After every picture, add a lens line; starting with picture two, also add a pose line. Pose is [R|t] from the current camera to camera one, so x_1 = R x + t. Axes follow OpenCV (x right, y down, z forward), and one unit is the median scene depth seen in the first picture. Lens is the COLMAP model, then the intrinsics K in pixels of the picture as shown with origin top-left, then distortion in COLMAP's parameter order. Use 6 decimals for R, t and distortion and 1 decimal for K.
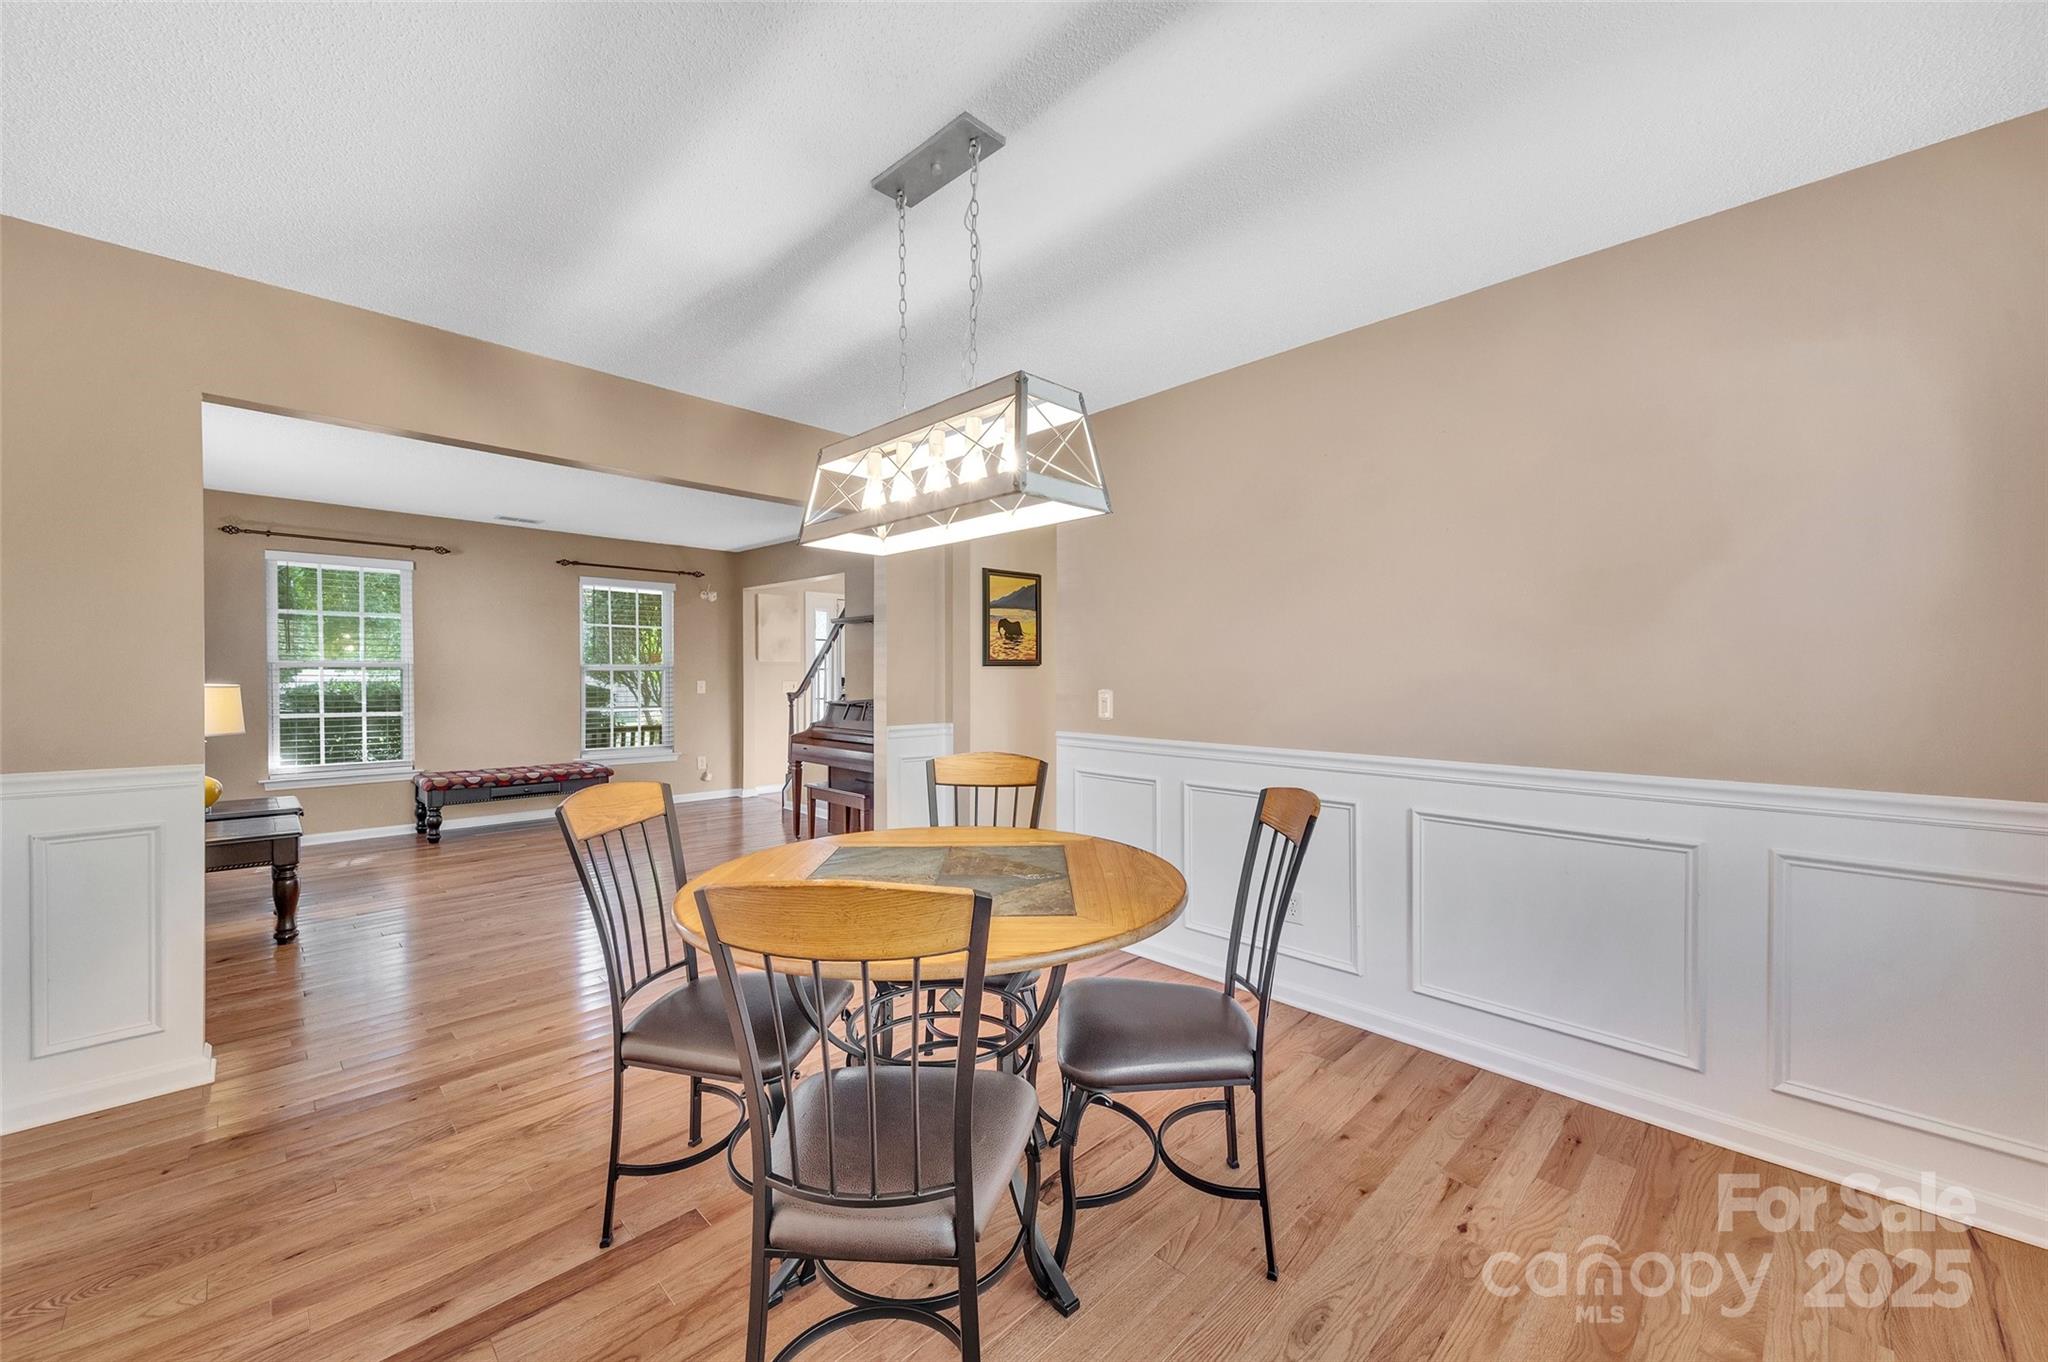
lens RADIAL K [[817.2, 0, 1025.7], [0, 817.2, 681.0], [0, 0, 1]] dist [0.016149, -0.002887]
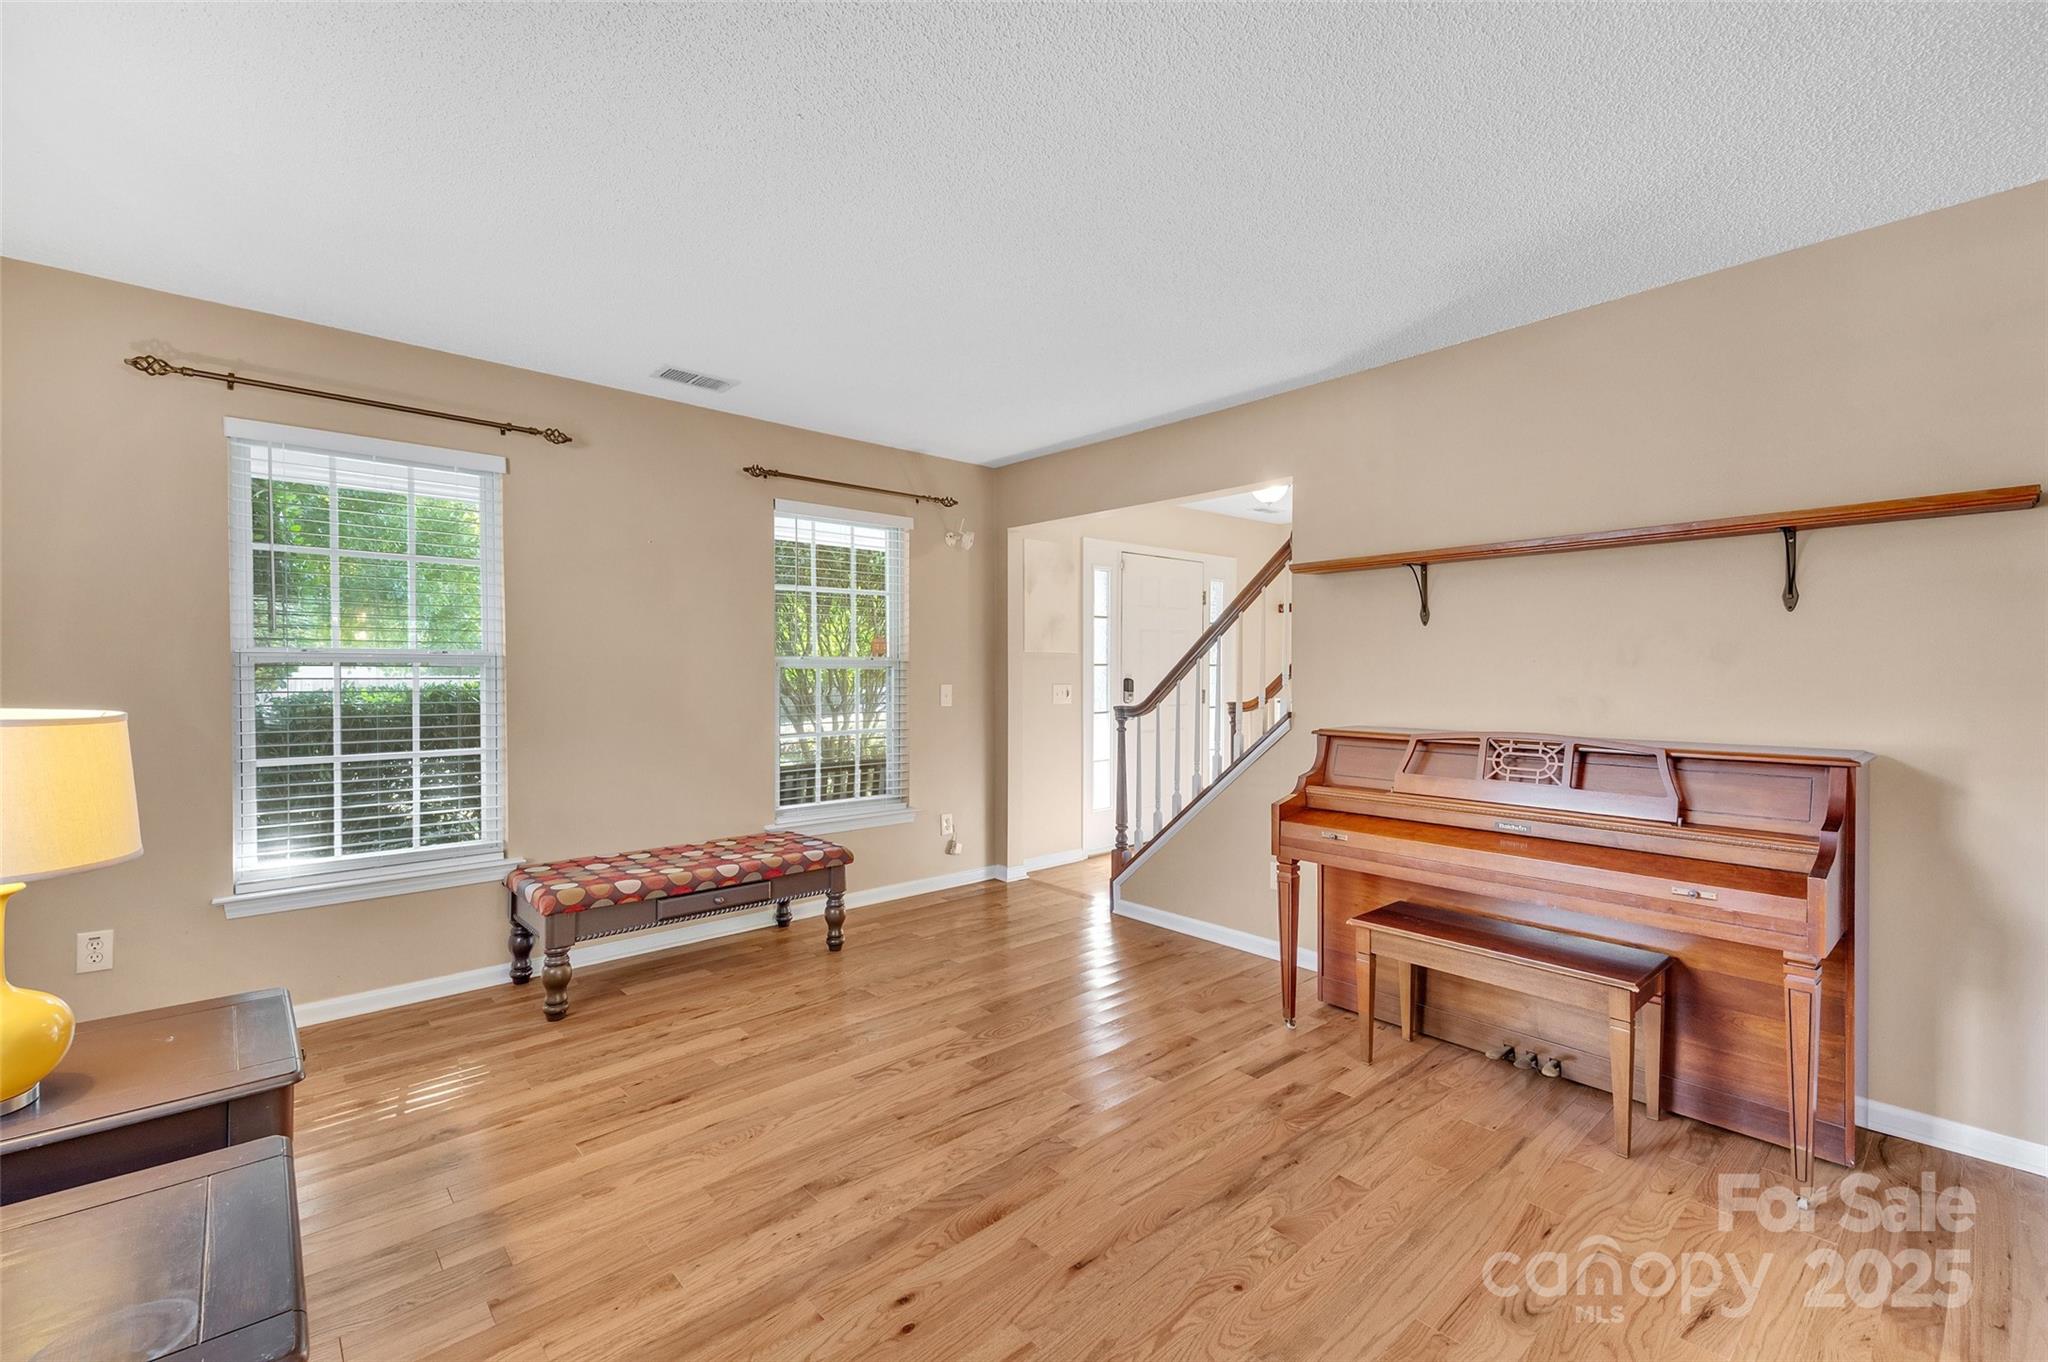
lens RADIAL K [[907.0, 0, 1022.8], [0, 907.0, 677.9], [0, 0, 1]] dist [0.014833, 0.000184]
pose [[0.998580, 0.000129, -0.053280, -0.392579], [-0.000186, 0.999999, -0.001069, -0.005744], [0.053280, 0.001077, 0.998579, 0.450703]]
